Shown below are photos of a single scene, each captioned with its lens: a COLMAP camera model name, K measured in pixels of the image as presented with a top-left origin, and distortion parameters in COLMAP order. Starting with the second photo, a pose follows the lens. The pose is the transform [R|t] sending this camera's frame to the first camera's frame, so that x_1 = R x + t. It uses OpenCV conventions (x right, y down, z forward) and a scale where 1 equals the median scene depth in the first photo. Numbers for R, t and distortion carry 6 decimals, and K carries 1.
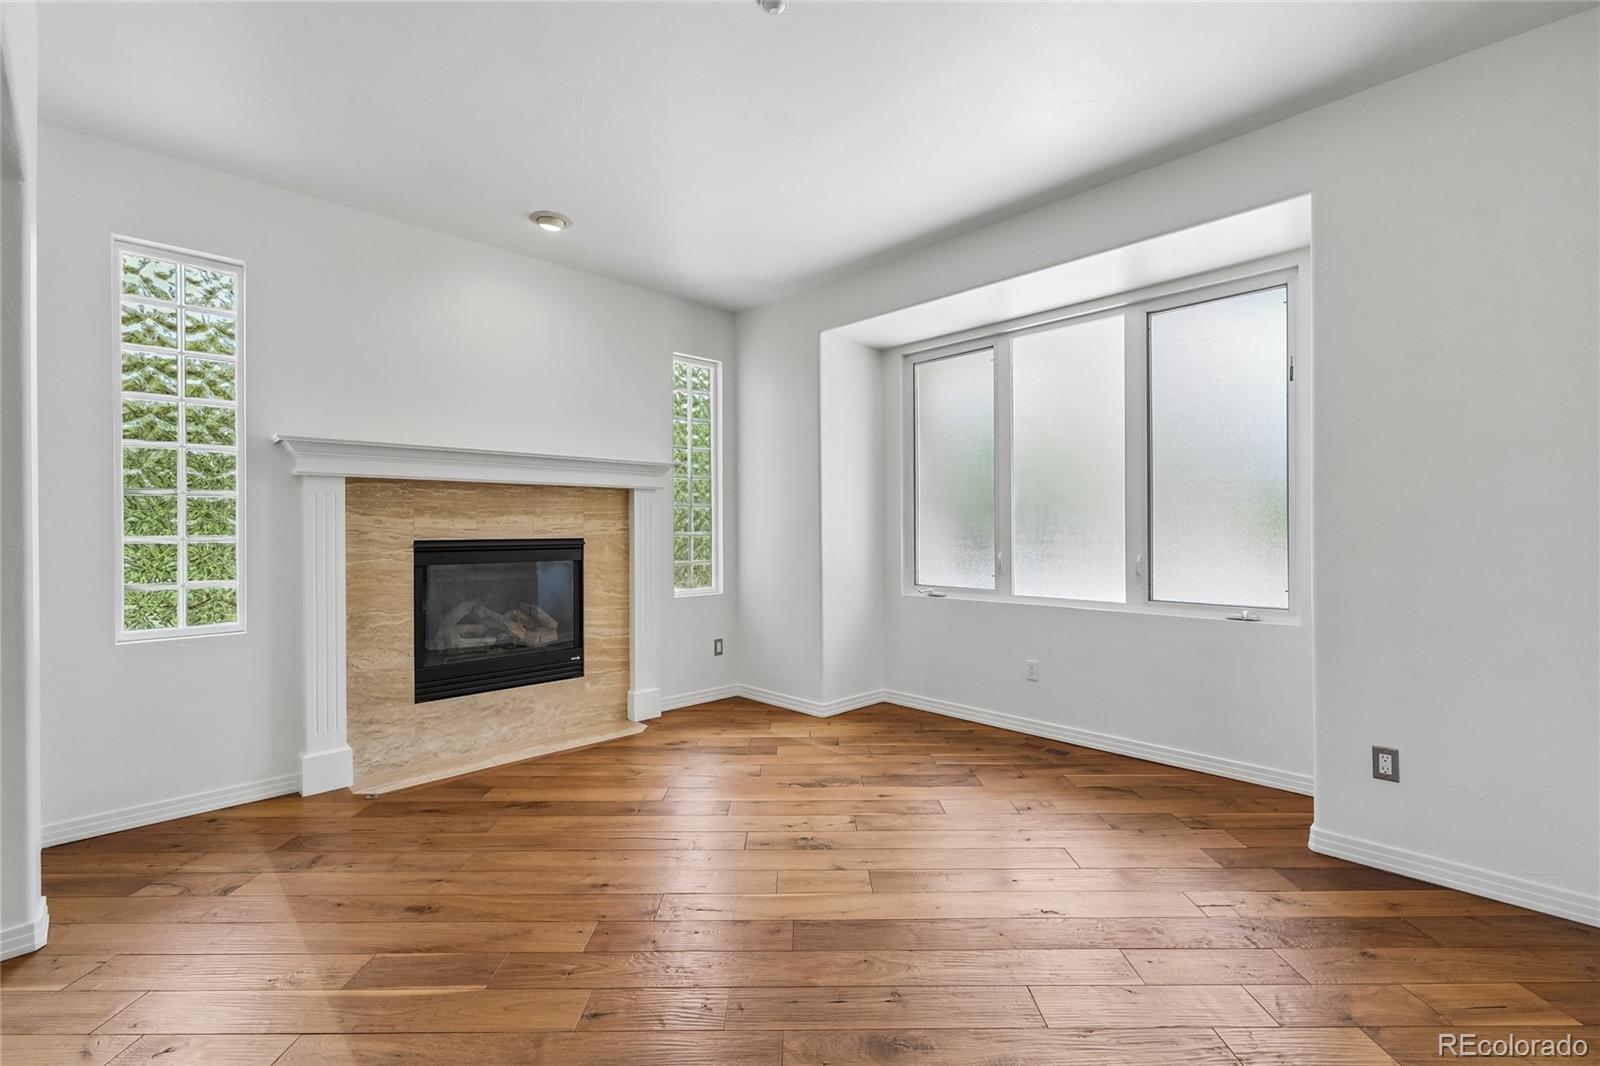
lens RADIAL K [[696.2, 0, 804.2], [0, 696.2, 530.1], [0, 0, 1]] dist [-0.000845, 0.001183]
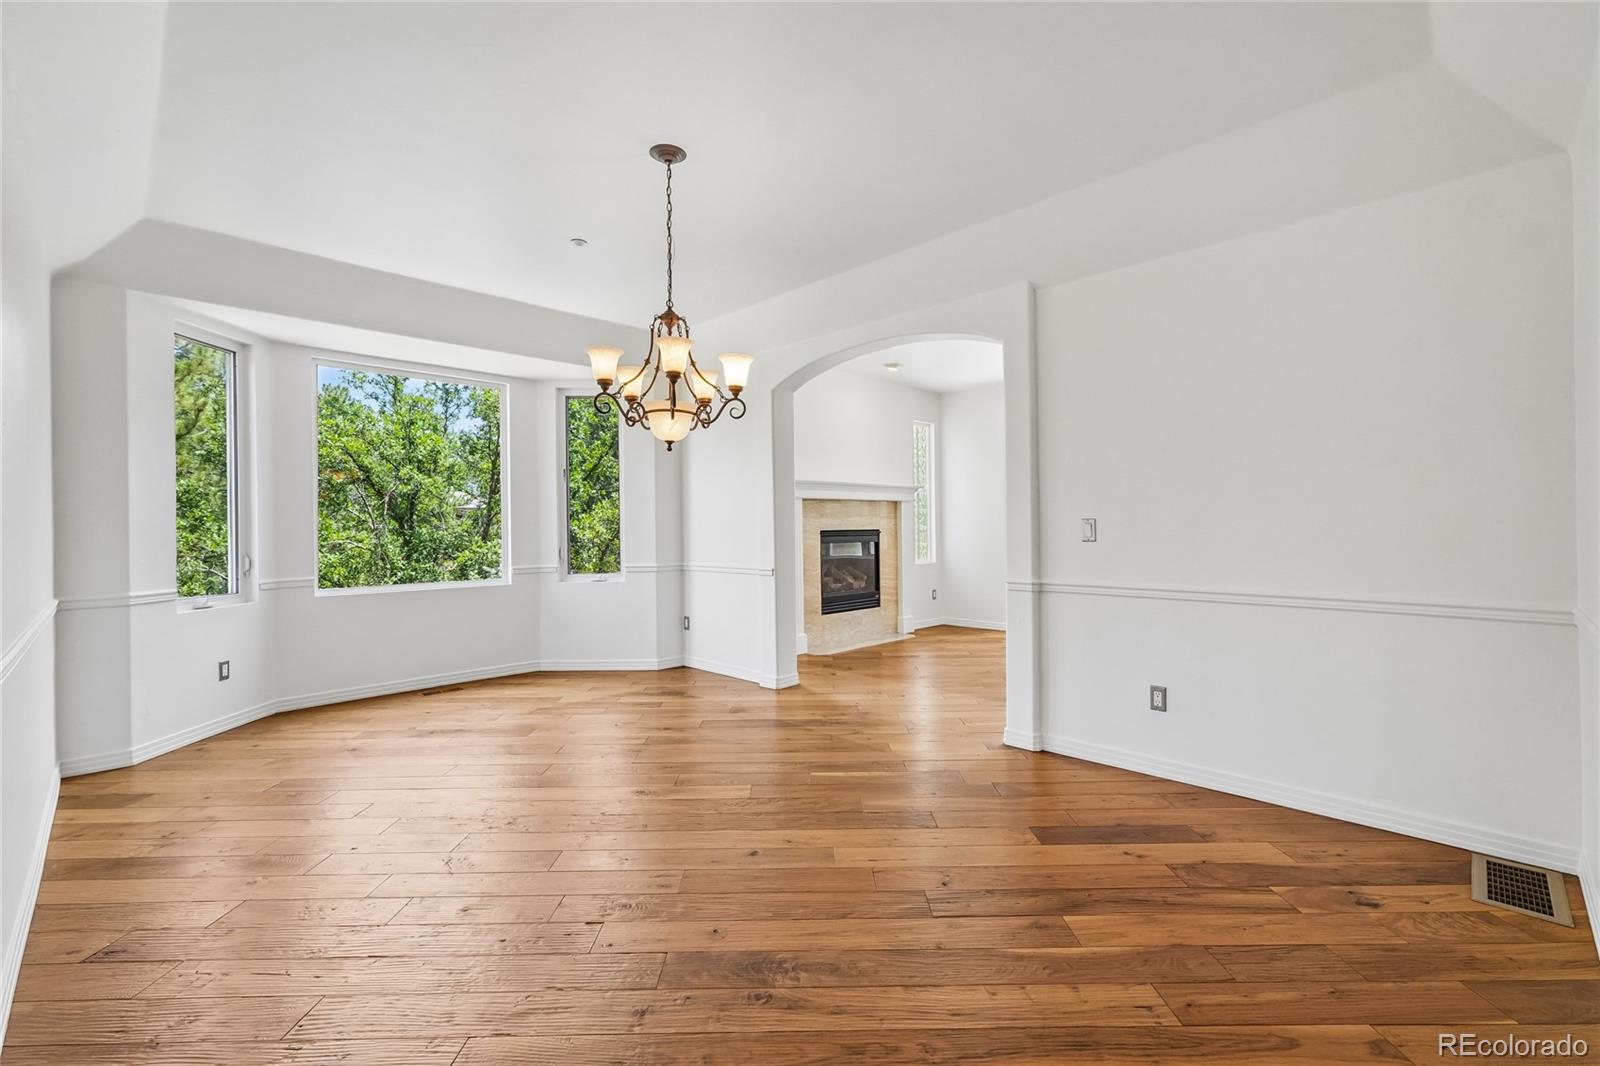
lens RADIAL K [[678.6, 0, 804.7], [0, 678.6, 528.0], [0, 0, 1]] dist [-0.002043, -0.000176]
pose [[0.999980, -0.005996, 0.002031, -0.520251], [0.005995, 0.999982, 0.000494, 0.006139], [-0.002034, -0.000482, 0.999998, -0.753218]]
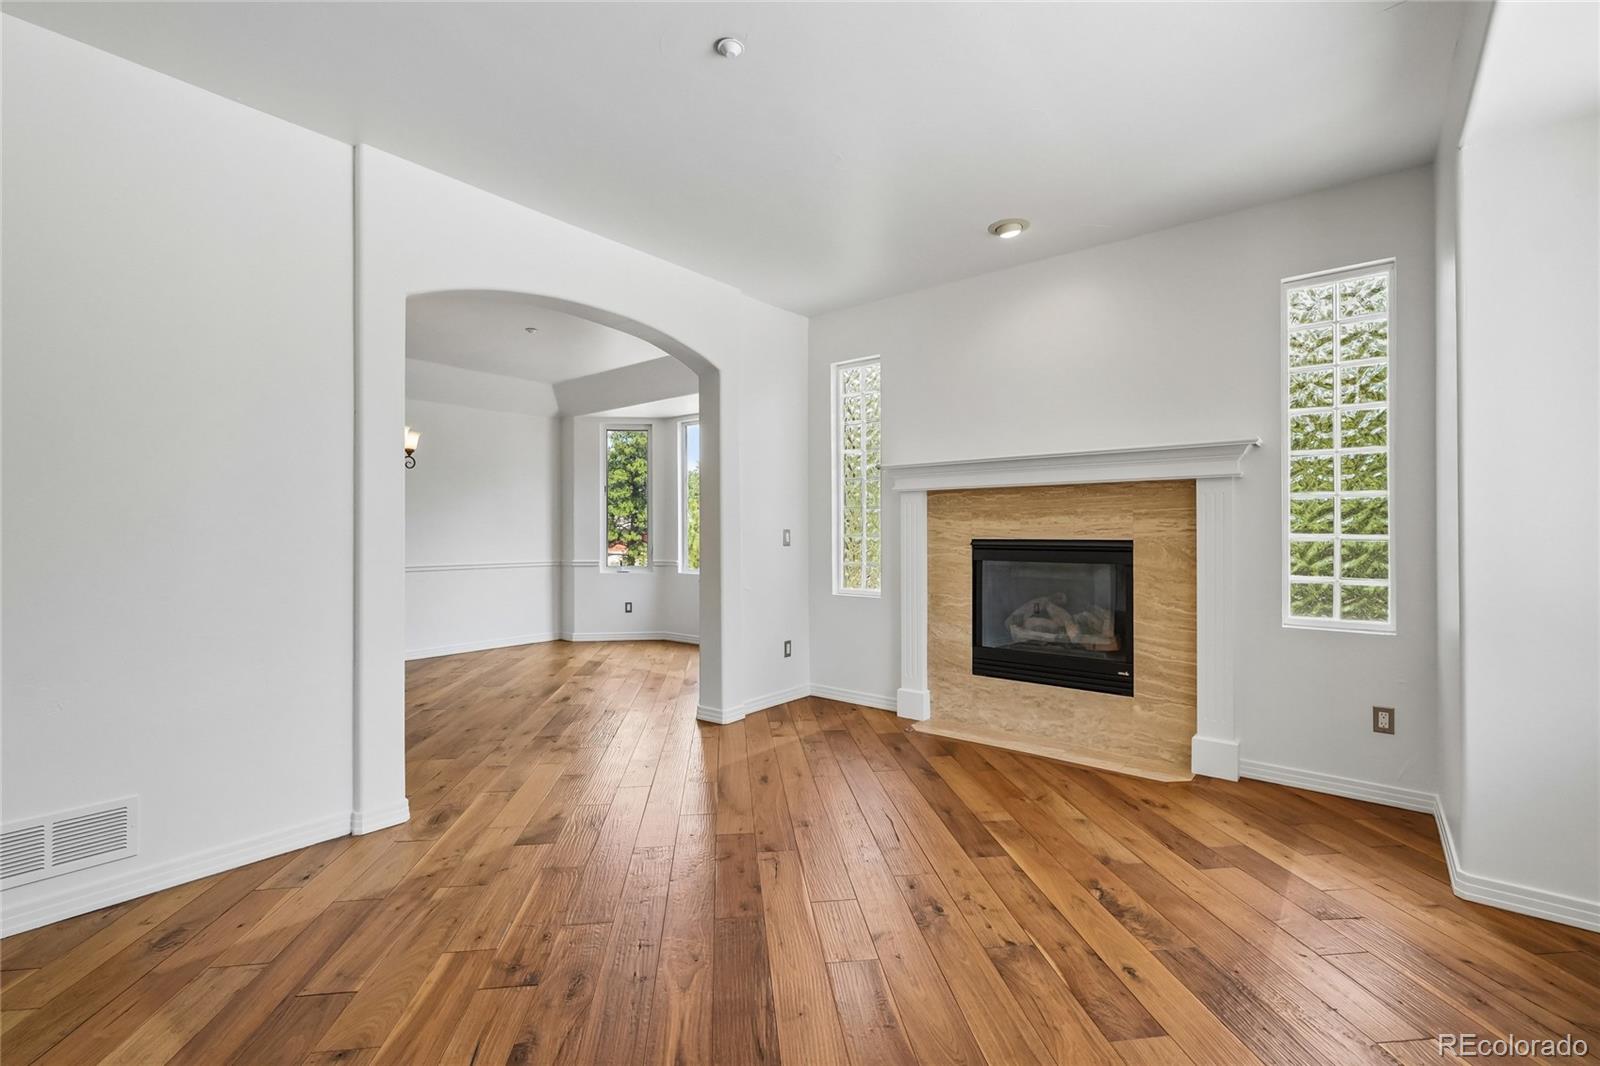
lens RADIAL K [[696.2, 0, 804.2], [0, 696.2, 530.1], [0, 0, 1]] dist [-0.000845, 0.001183]
pose [[0.109946, 0.001159, -0.993937, 0.521287], [-0.002354, 0.999997, 0.000905, -0.000960], [0.993935, 0.002240, 0.109948, 0.495595]]
